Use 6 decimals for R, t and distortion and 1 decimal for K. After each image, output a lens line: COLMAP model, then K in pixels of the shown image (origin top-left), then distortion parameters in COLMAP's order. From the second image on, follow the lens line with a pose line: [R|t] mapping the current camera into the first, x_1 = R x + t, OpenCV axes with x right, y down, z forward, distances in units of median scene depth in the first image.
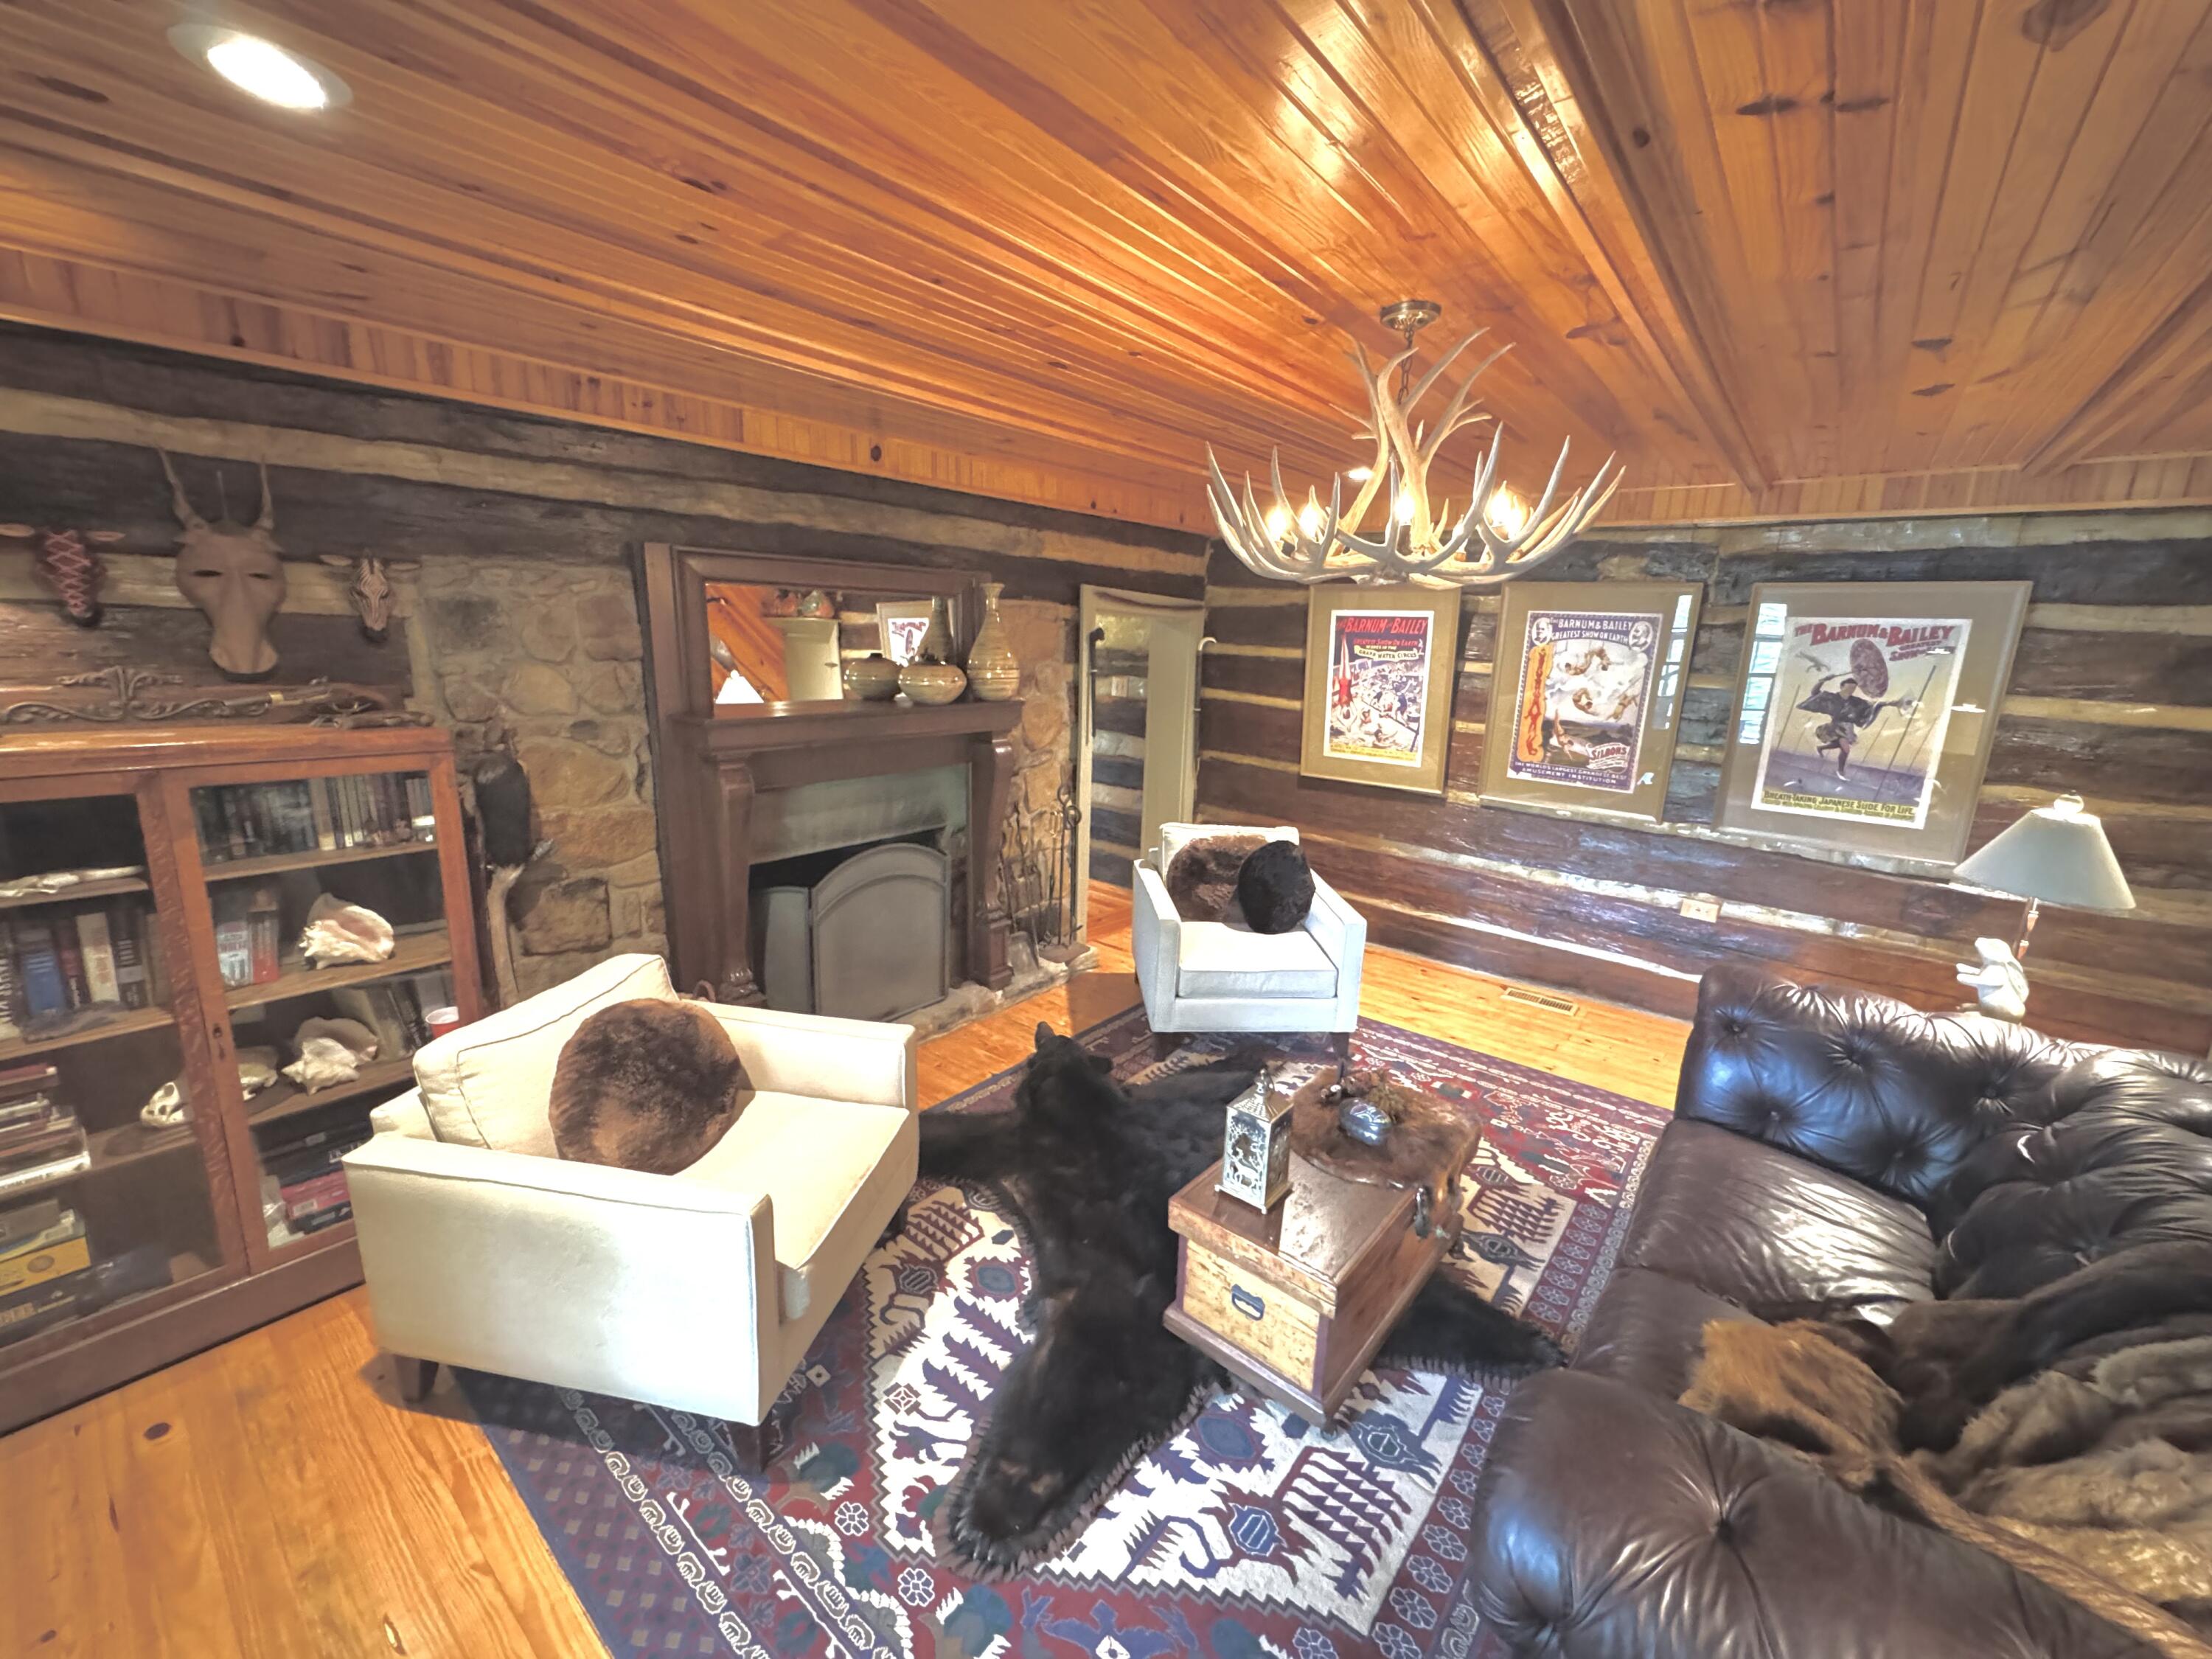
lens RADIAL K [[887.5, 0, 1105.6], [0, 887.5, 823.2], [0, 0, 1]] dist [-0.001898, 0.000934]
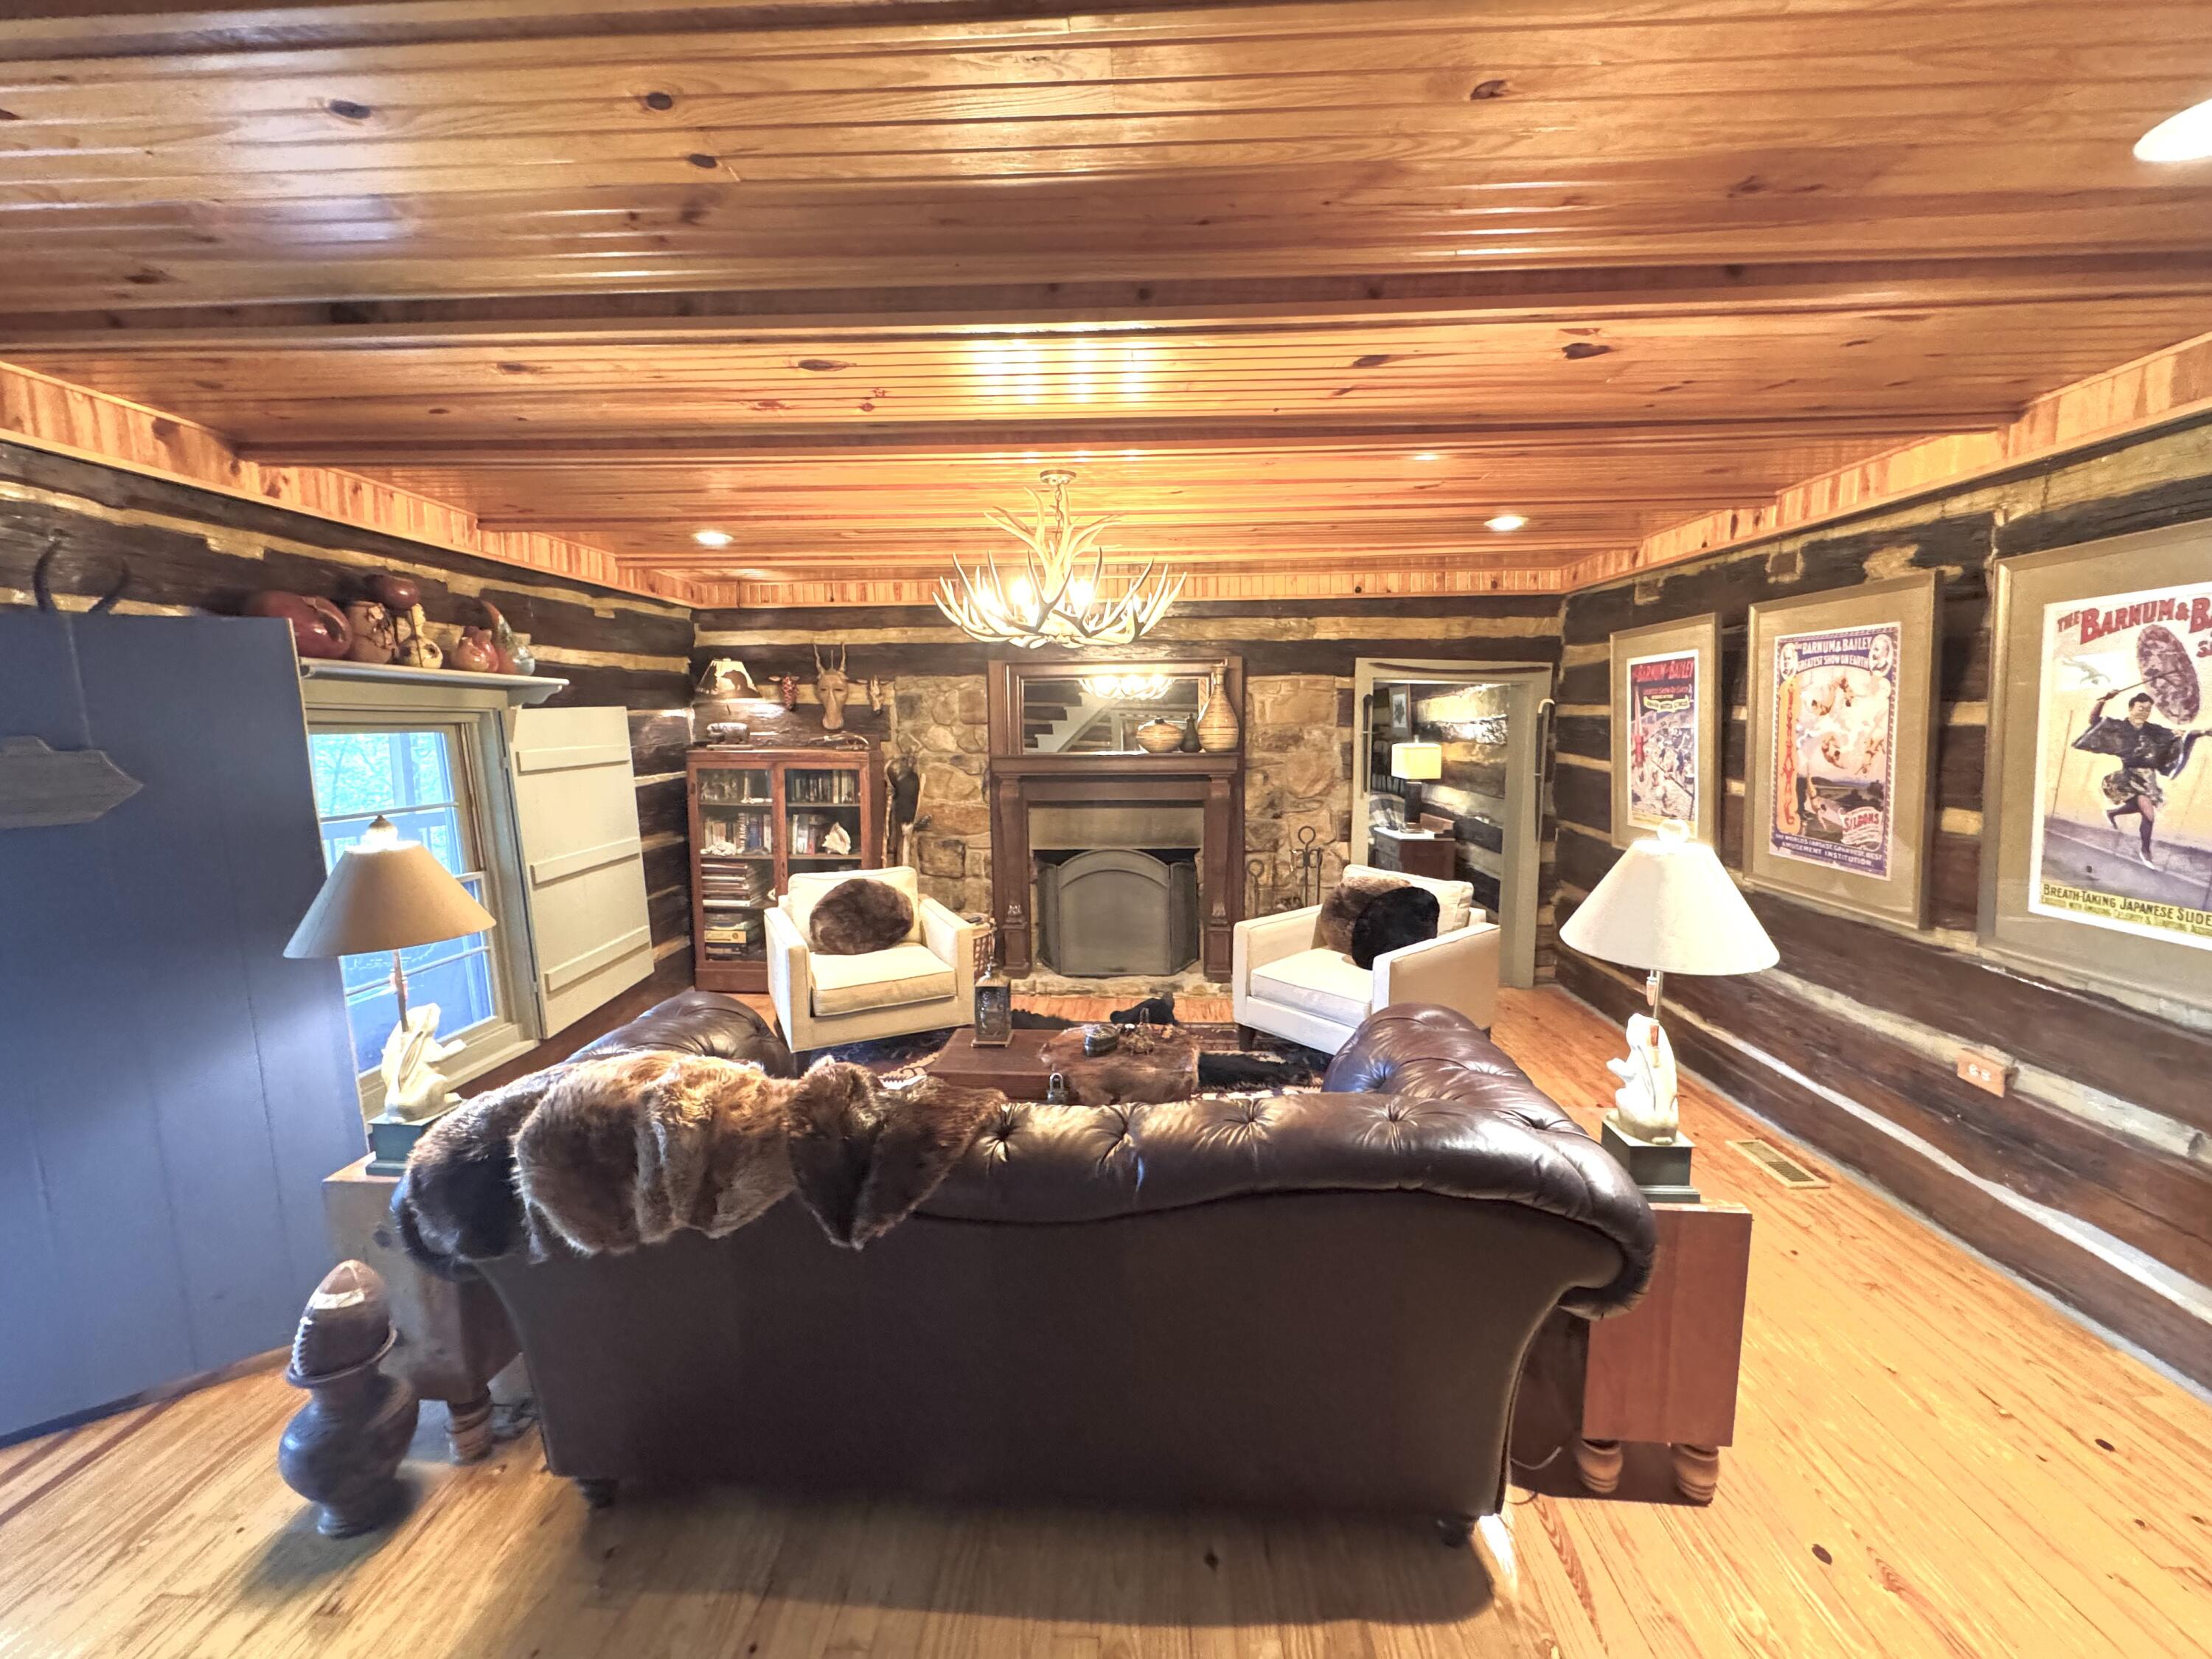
lens RADIAL K [[887.5, 0, 1106.6], [0, 887.5, 826.0], [0, 0, 1]] dist [-0.001898, 0.000934]
pose [[0.589403, 0.057437, -0.805795, 0.794619], [-0.148504, 0.988174, -0.038187, 0.040915], [0.794072, 0.142171, 0.590963, 0.107778]]
